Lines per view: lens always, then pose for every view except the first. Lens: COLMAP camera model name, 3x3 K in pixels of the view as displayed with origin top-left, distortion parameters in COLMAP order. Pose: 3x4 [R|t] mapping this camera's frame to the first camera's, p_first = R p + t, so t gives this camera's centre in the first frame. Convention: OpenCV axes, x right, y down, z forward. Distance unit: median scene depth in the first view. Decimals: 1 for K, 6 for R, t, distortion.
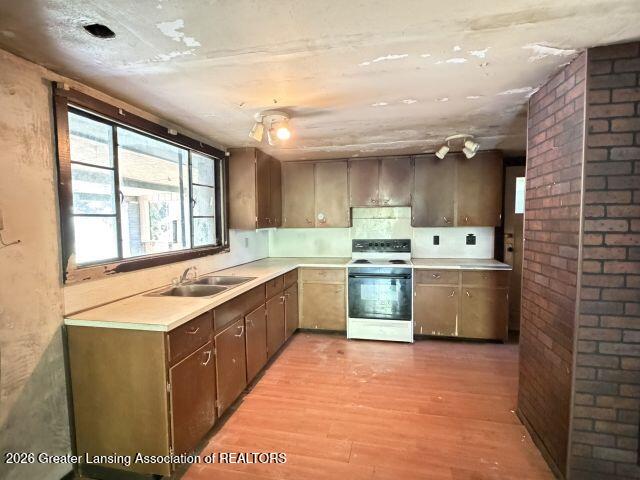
lens RADIAL K [[331.9, 0, 319.9], [0, 331.9, 240.1], [0, 0, 1]] dist [-0.001901, 0.001211]
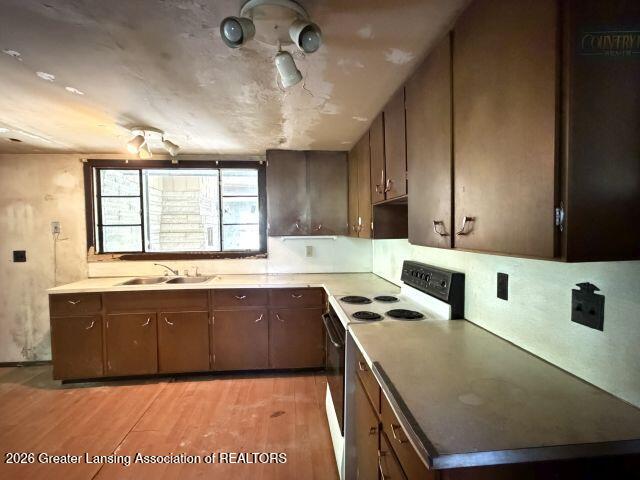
lens RADIAL K [[331.9, 0, 319.5], [0, 331.9, 241.1], [0, 0, 1]] dist [-0.001901, 0.001211]
pose [[0.296884, 0.045782, -0.953816, 0.902363], [-0.048386, 0.998288, 0.032856, -0.070132], [0.953687, 0.036397, 0.298591, 1.039452]]
